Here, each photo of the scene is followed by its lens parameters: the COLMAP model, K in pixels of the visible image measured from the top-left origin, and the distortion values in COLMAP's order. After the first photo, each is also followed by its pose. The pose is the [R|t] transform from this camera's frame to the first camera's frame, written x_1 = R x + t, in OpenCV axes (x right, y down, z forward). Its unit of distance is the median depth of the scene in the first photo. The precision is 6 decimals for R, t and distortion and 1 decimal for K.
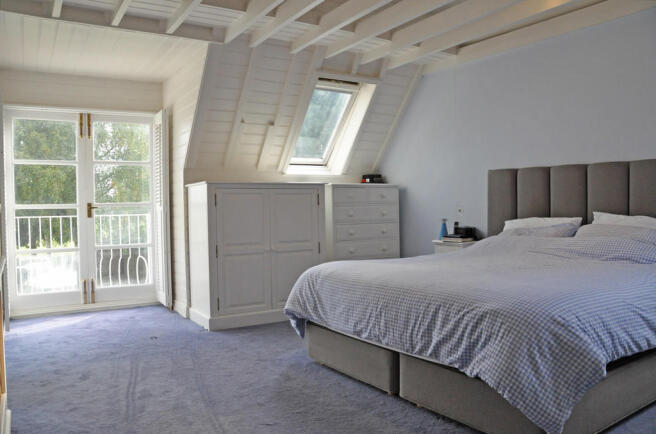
lens RADIAL K [[507.1, 0, 328.0], [0, 507.1, 217.0], [0, 0, 1]] dist [-0.127399, 0.006318]
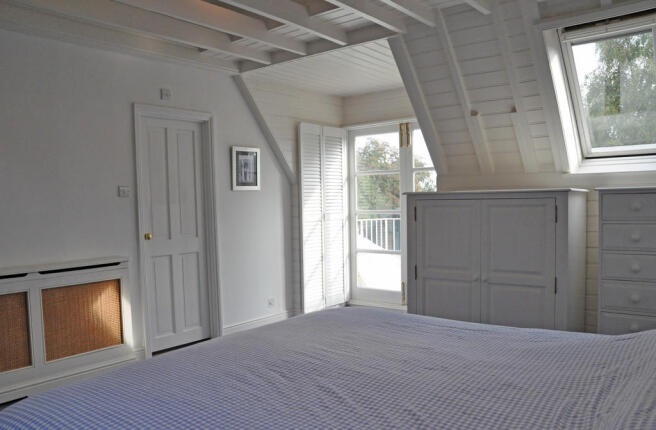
lens RADIAL K [[516.9, 0, 328.0], [0, 516.9, 215.0], [0, 0, 1]] dist [-0.083576, 0.006917]
pose [[0.376907, 0.026703, -0.925866, 0.462888], [-0.007249, 0.999639, 0.025880, -0.045282], [0.926223, -0.003042, 0.376964, 0.445671]]
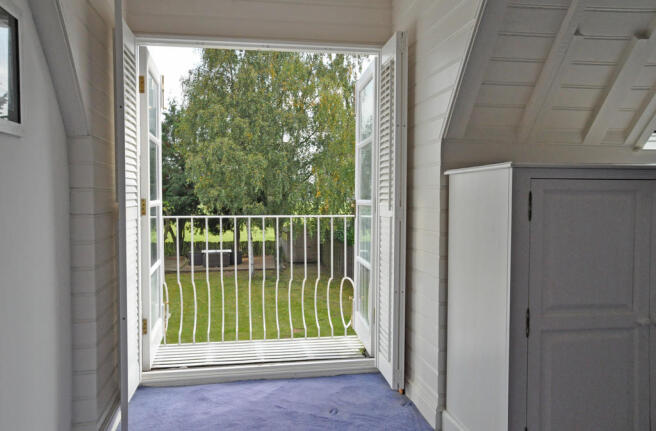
lens RADIAL K [[508.2, 0, 328.0], [0, 508.2, 215.5], [0, 0, 1]] dist [0.008857, 0.004937]
pose [[0.928163, 0.034345, -0.370585, -0.188978], [-0.026835, 0.999317, 0.025403, -0.026947], [0.371204, -0.013634, 0.928451, 0.448842]]
